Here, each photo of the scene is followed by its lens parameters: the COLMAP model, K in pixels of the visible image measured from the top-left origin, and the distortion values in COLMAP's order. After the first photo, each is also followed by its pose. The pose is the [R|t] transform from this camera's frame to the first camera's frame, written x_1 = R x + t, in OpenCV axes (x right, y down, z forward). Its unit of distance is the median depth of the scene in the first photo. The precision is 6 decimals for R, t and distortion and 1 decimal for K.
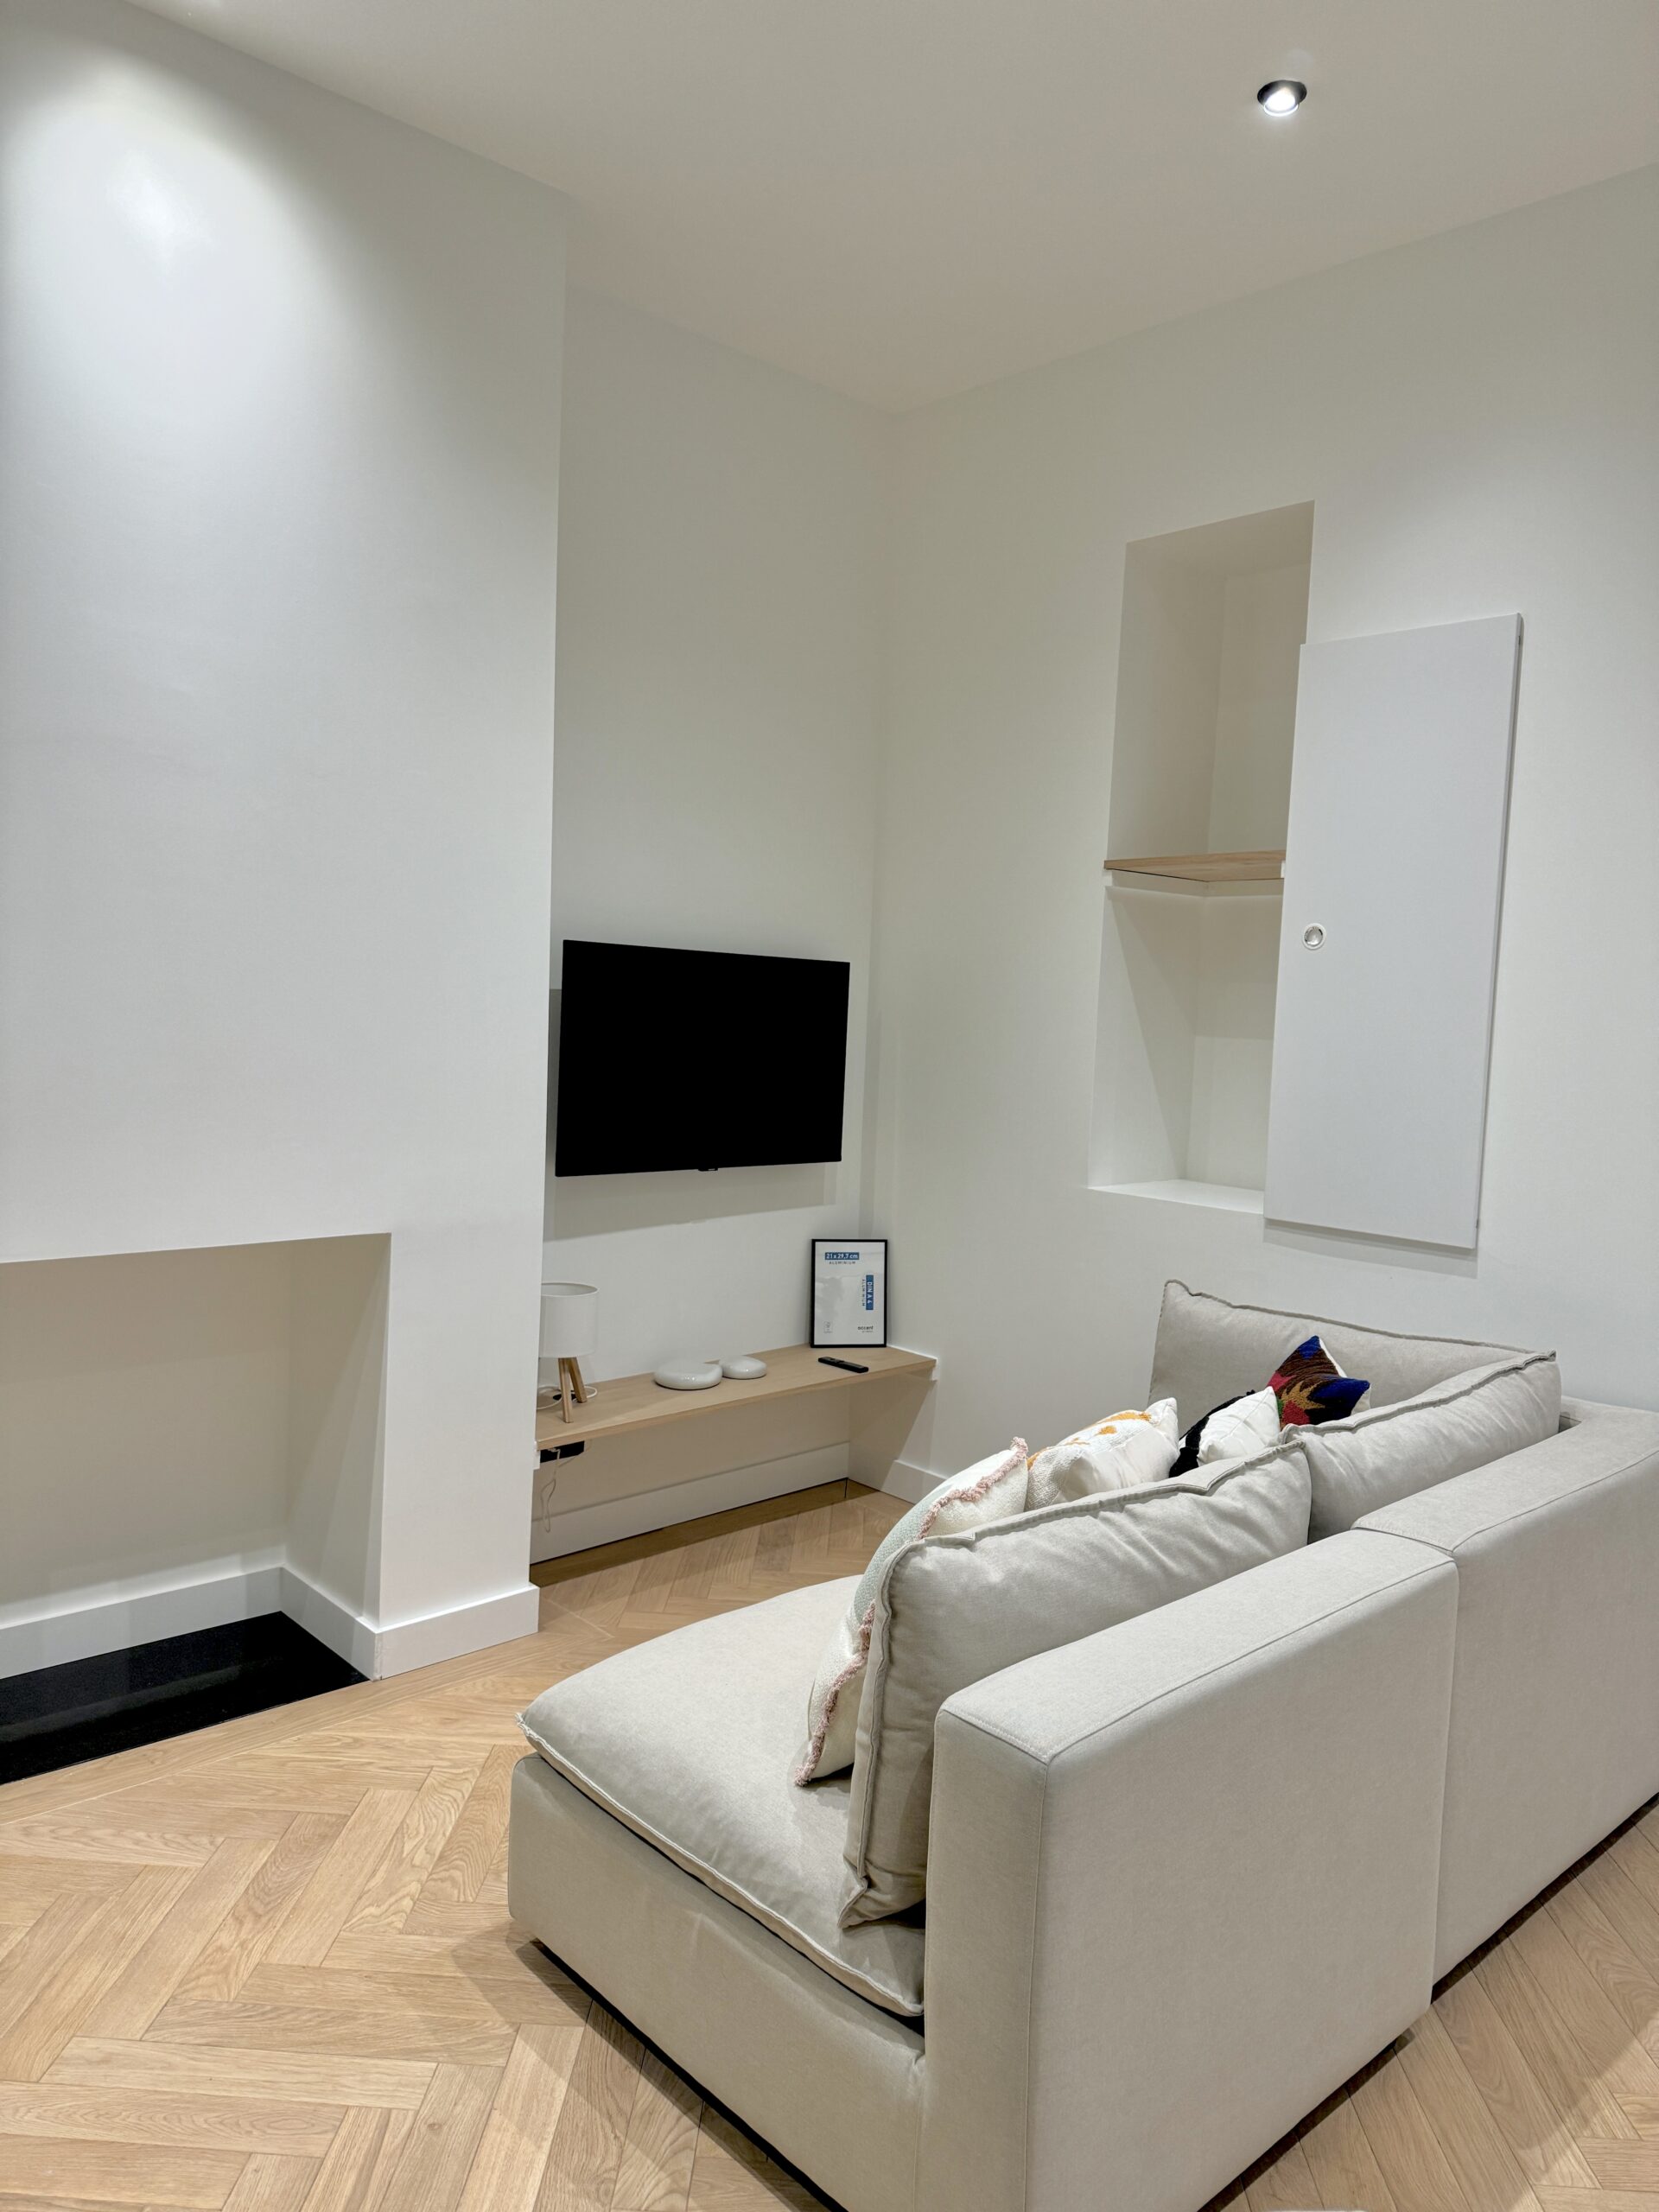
lens RADIAL K [[1535.0, 0, 825.0], [0, 1535.0, 1119.7], [0, 0, 1]] dist [0.077107, -0.076776]
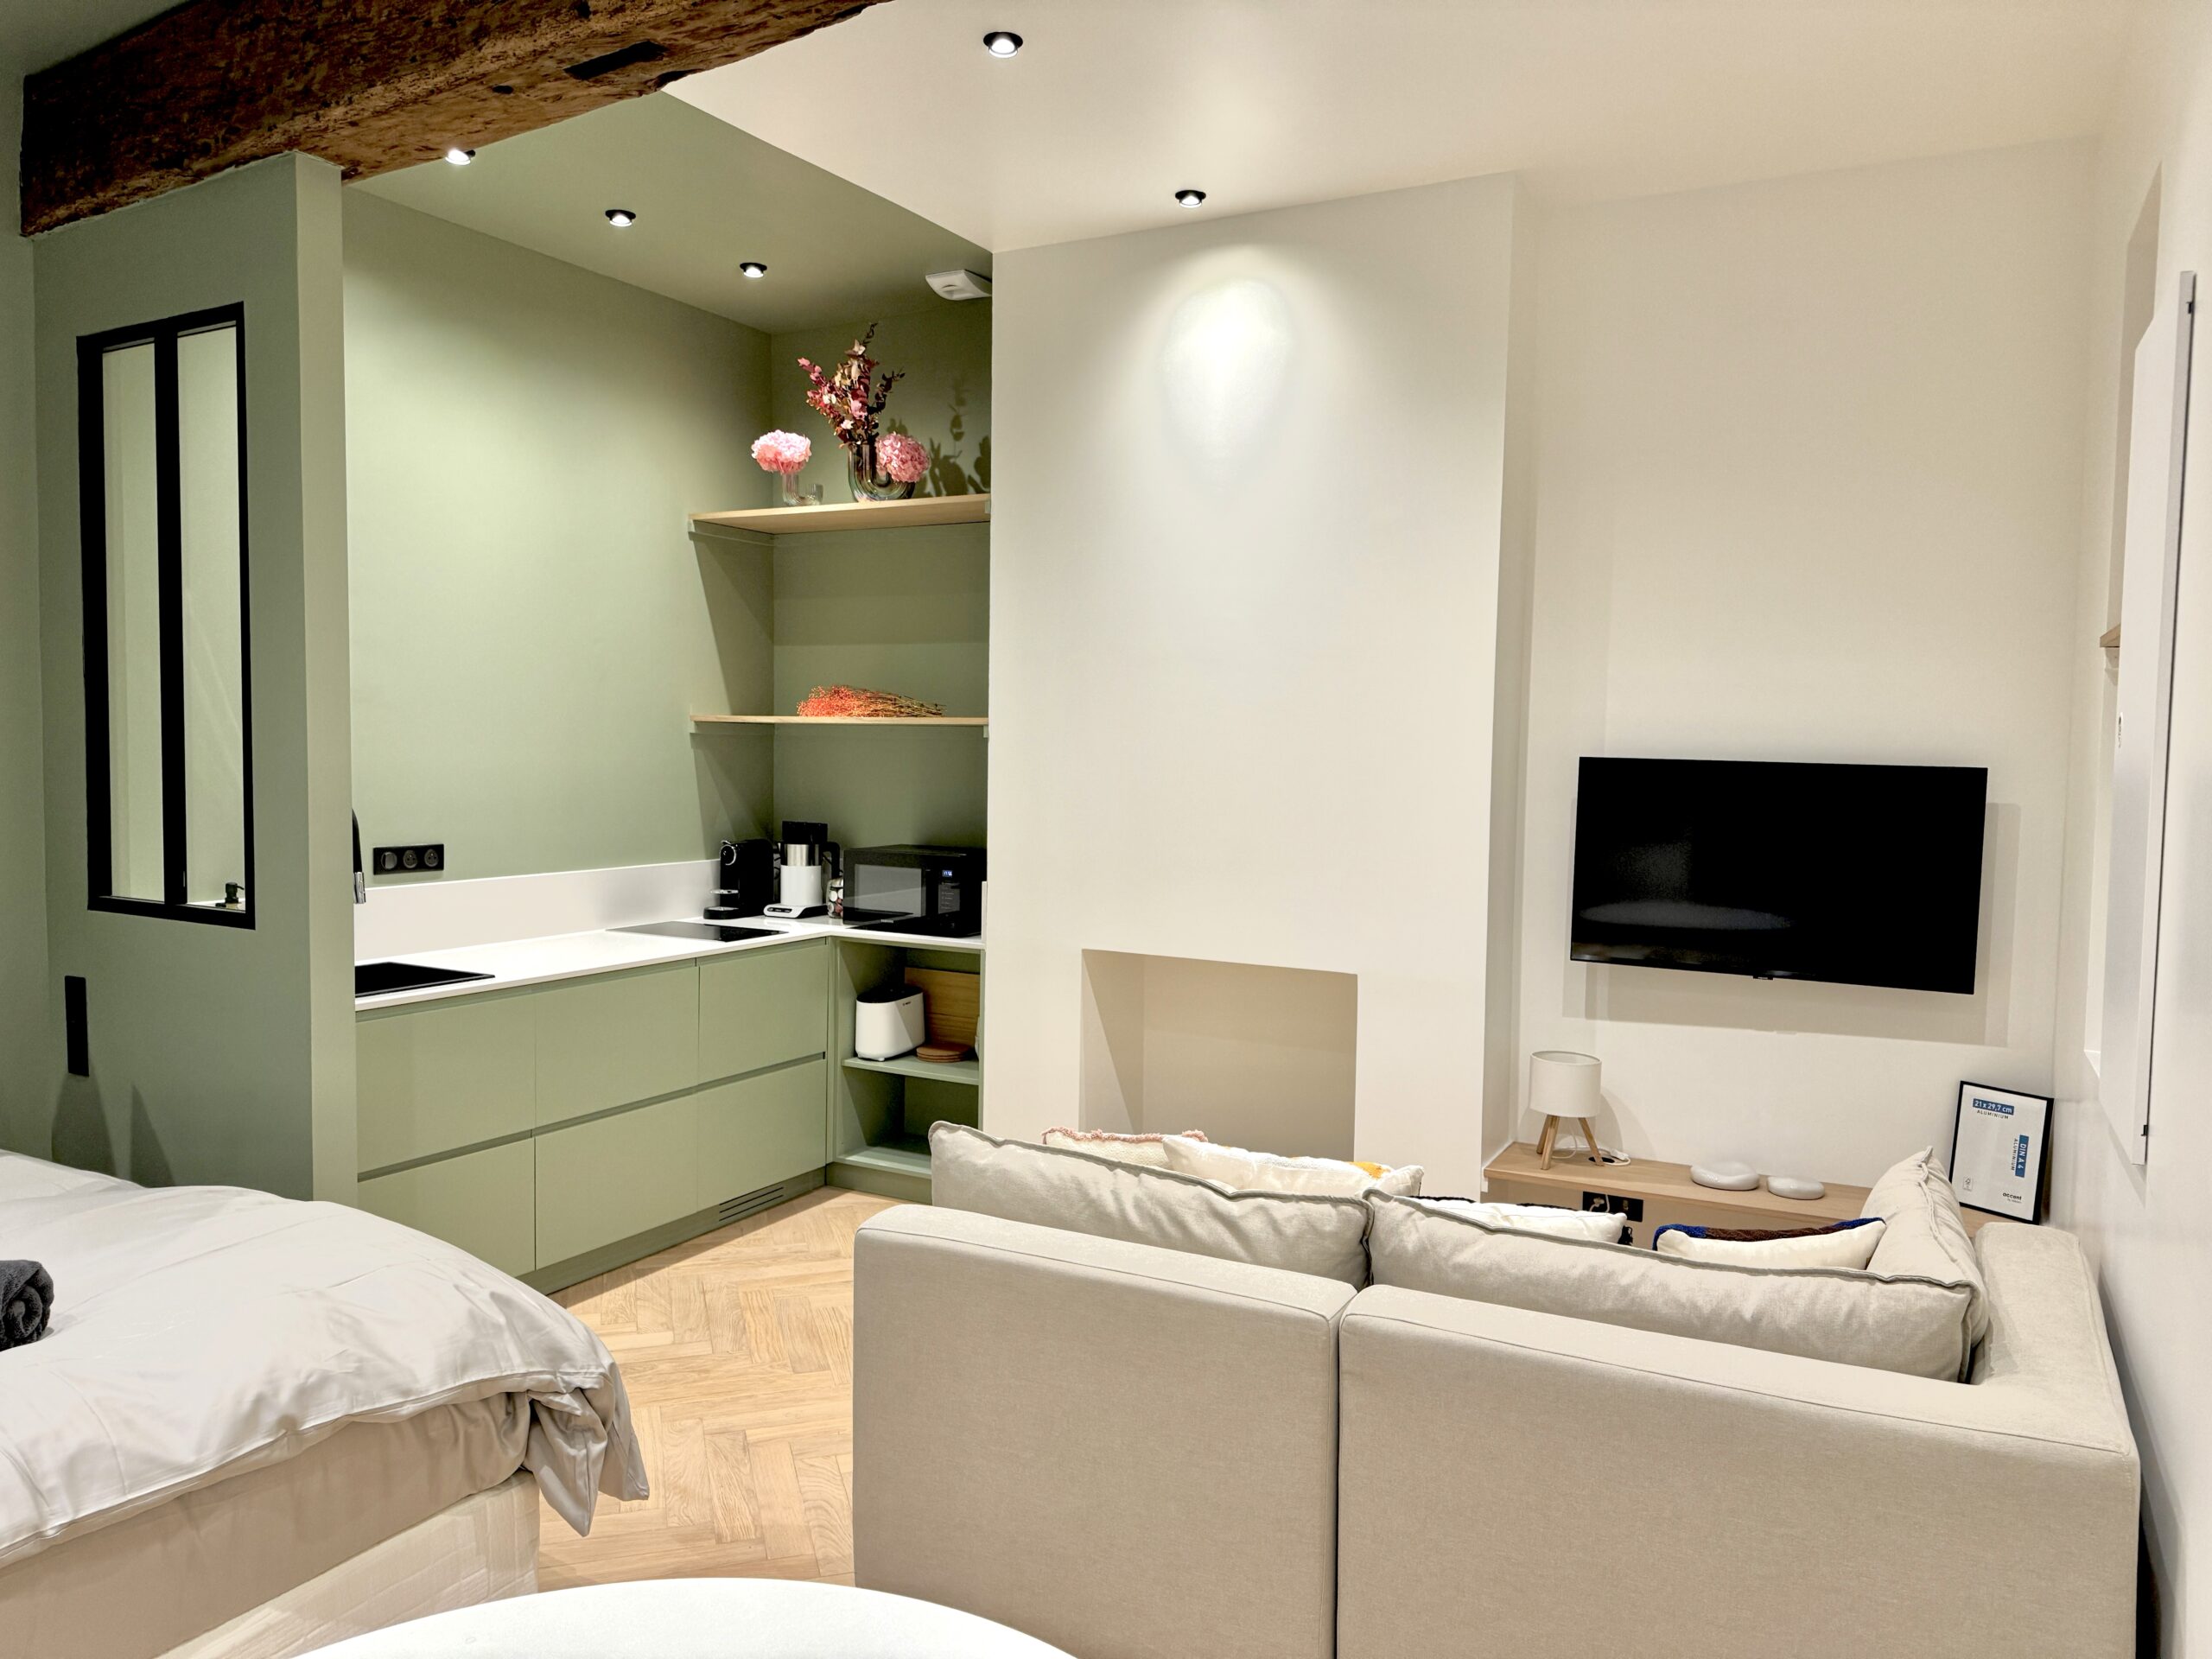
lens RADIAL K [[1551.5, 0, 1104.9], [0, 1551.5, 832.7], [0, 0, 1]] dist [0.063535, -0.074862]
pose [[0.331496, 0.019042, -0.943264, 0.957787], [-0.081915, 0.996602, -0.008669, -0.022691], [0.939894, 0.080141, 0.331930, 0.320114]]
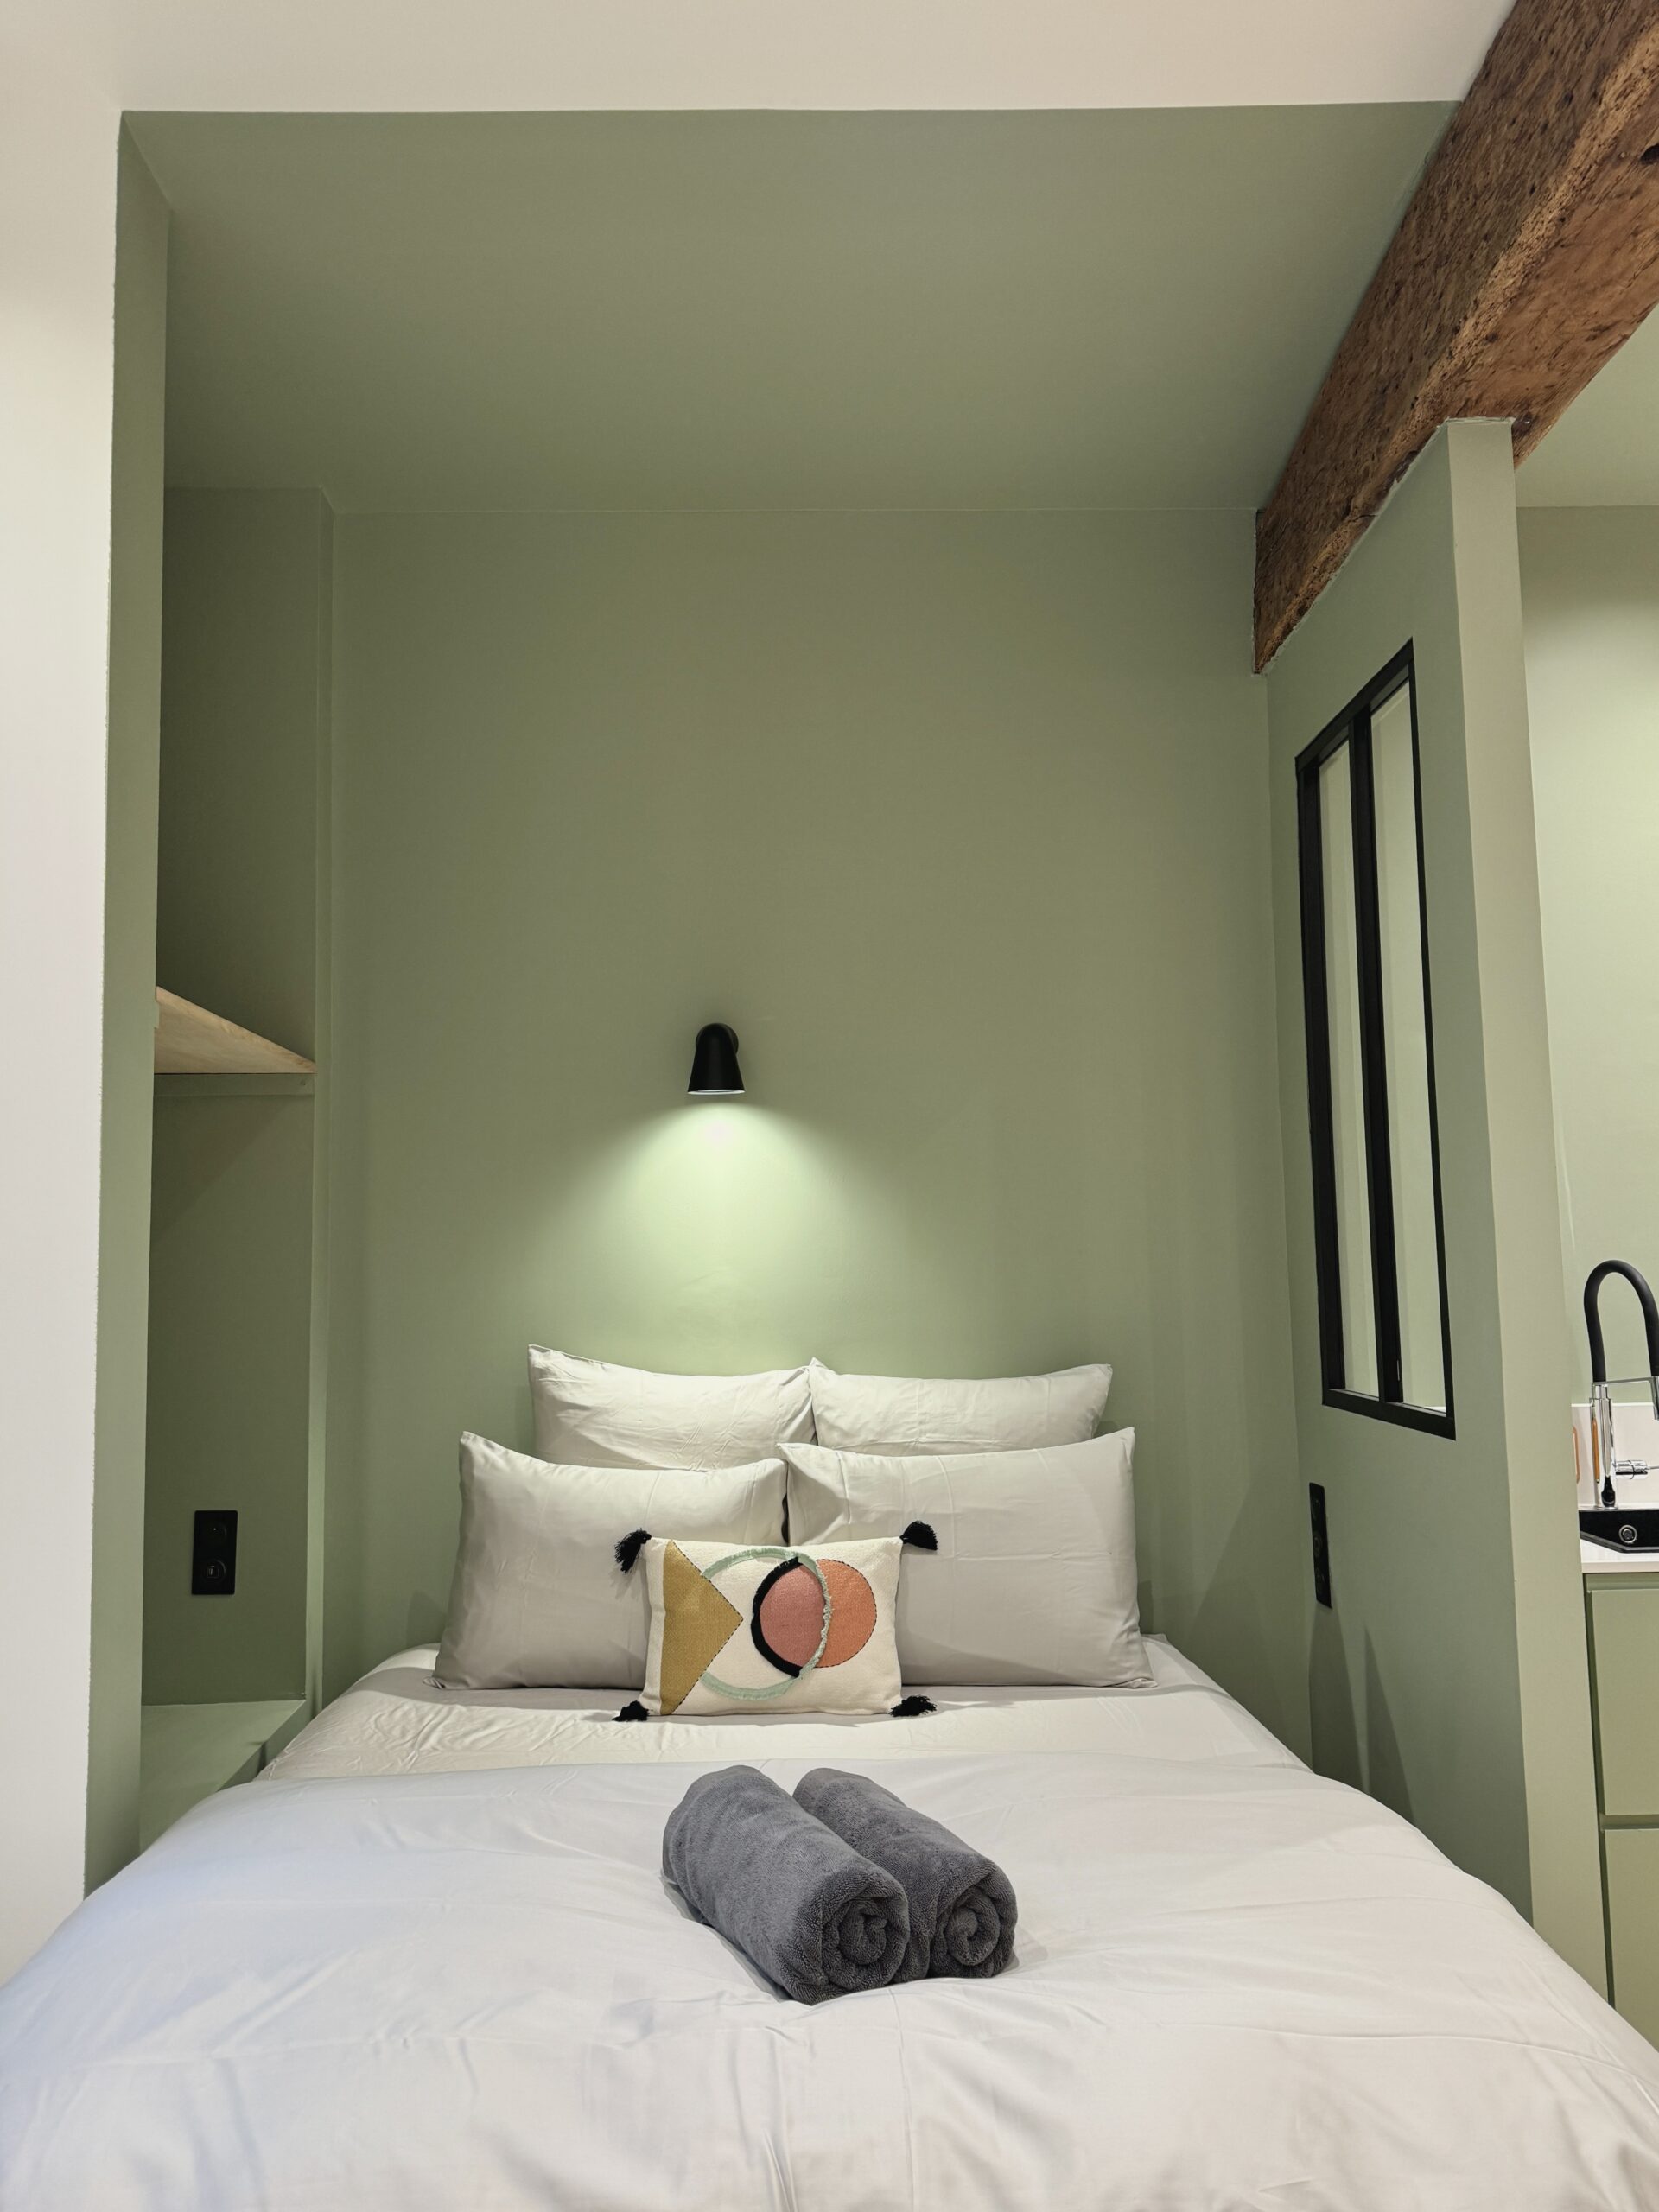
lens RADIAL K [[1641.3, 0, 829.5], [0, 1641.3, 1106.0], [0, 0, 1]] dist [0.103270, -0.098722]
pose [[-0.632788, -0.099739, -0.767875, 0.629506], [-0.073925, 0.994921, -0.068310, -0.007103], [0.770788, 0.013539, -0.636948, 0.429185]]
